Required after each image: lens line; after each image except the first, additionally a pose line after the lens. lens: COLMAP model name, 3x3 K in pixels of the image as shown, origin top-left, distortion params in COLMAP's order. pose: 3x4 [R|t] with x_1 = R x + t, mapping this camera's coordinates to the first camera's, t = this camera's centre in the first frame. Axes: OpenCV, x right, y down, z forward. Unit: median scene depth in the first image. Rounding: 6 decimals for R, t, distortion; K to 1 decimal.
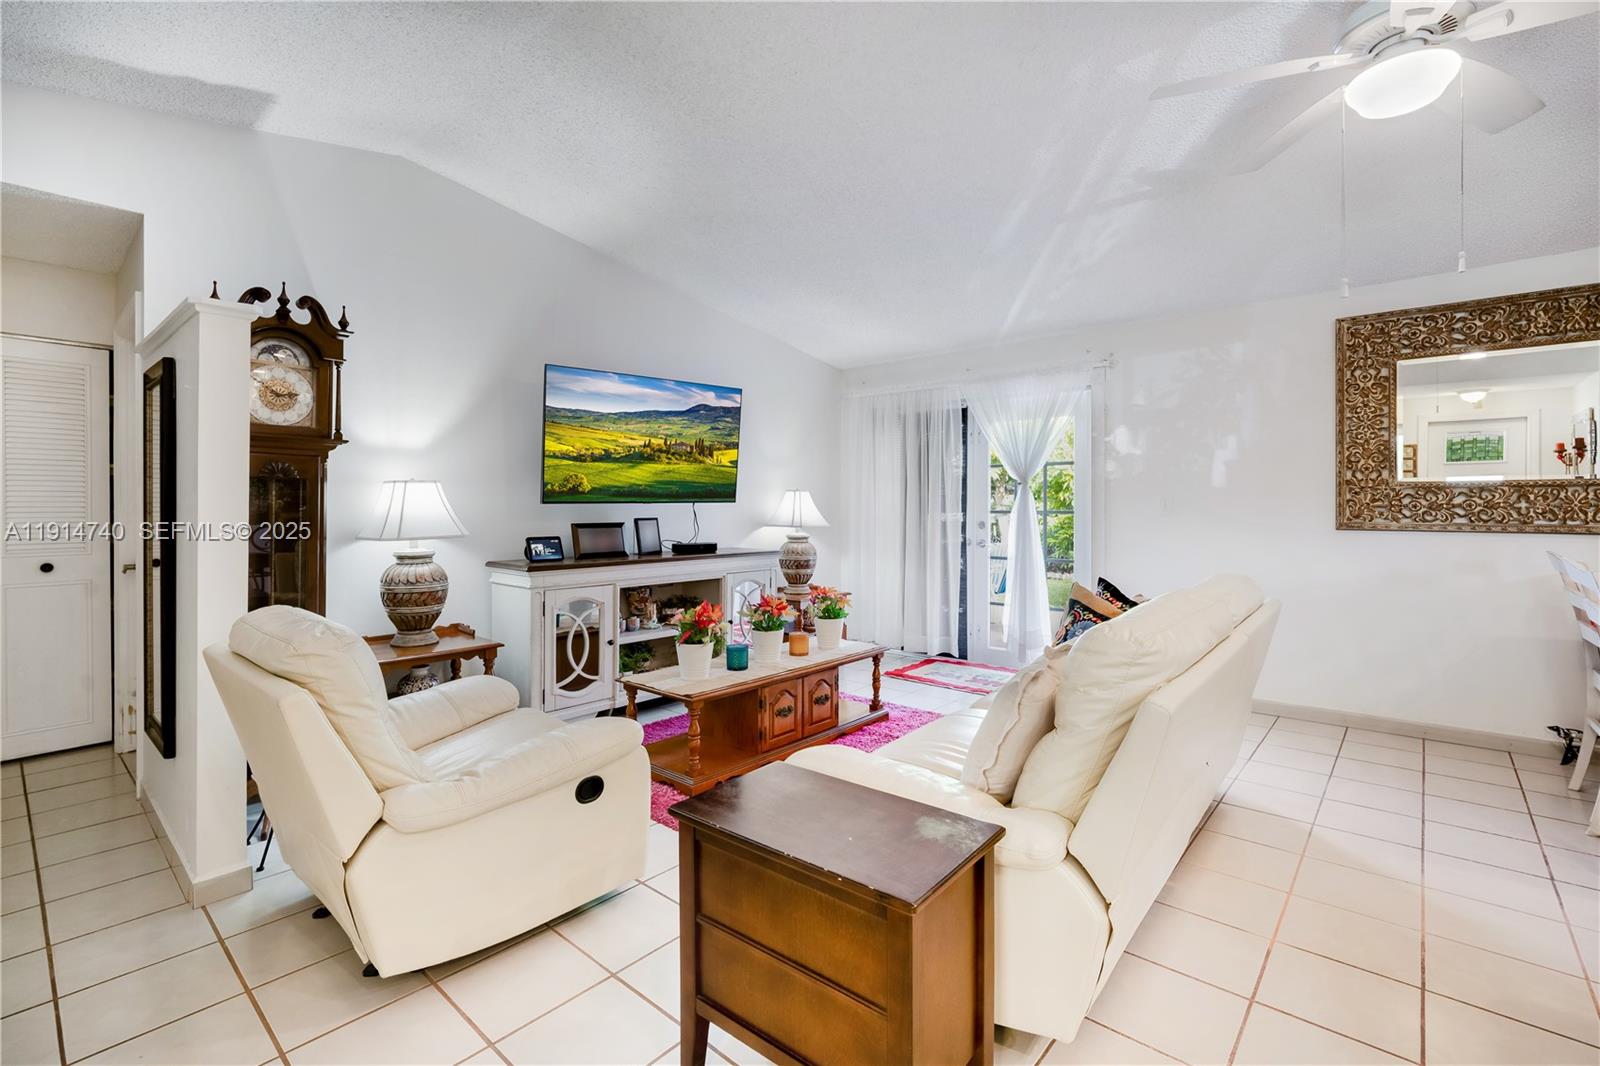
lens RADIAL K [[723.0, 0, 808.1], [0, 723.0, 510.0], [0, 0, 1]] dist [-0.002875, 0.000330]
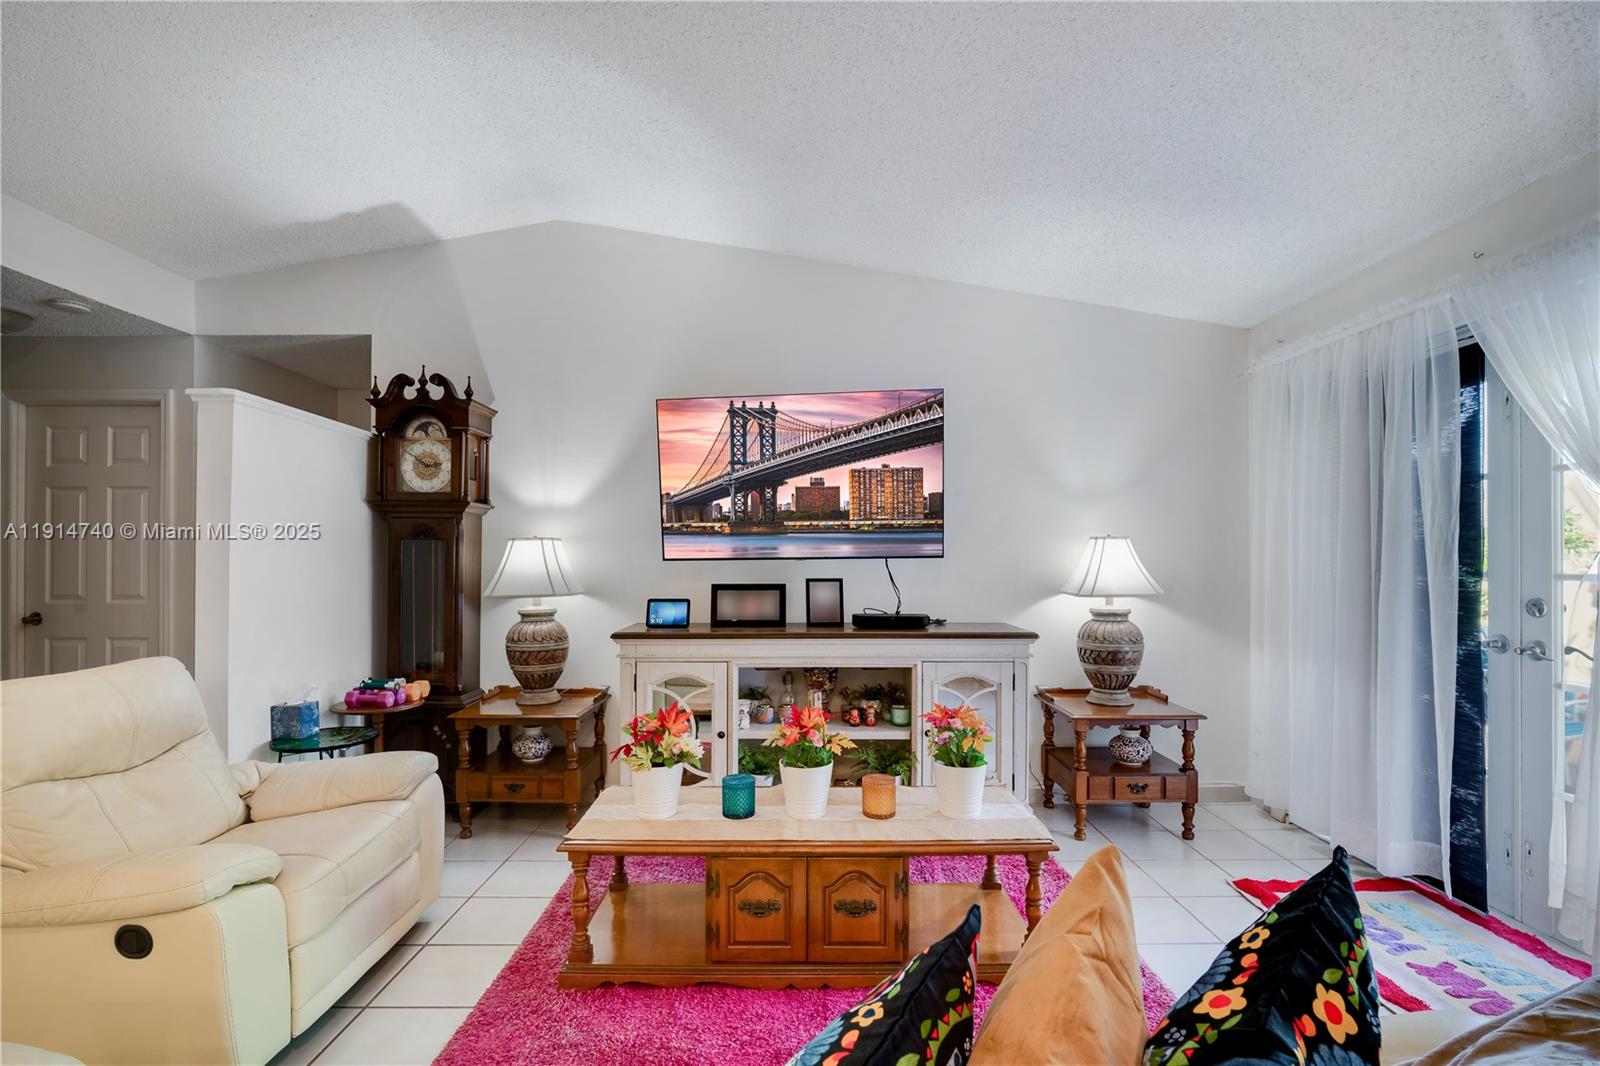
lens RADIAL K [[721.9, 0, 798.3], [0, 721.9, 555.0], [0, 0, 1]] dist [-0.009932, 0.000179]
pose [[0.655140, -0.013700, -0.755383, 0.375594], [-0.002392, 0.999793, -0.020207, 0.001453], [0.755504, 0.015046, 0.654972, 0.530881]]
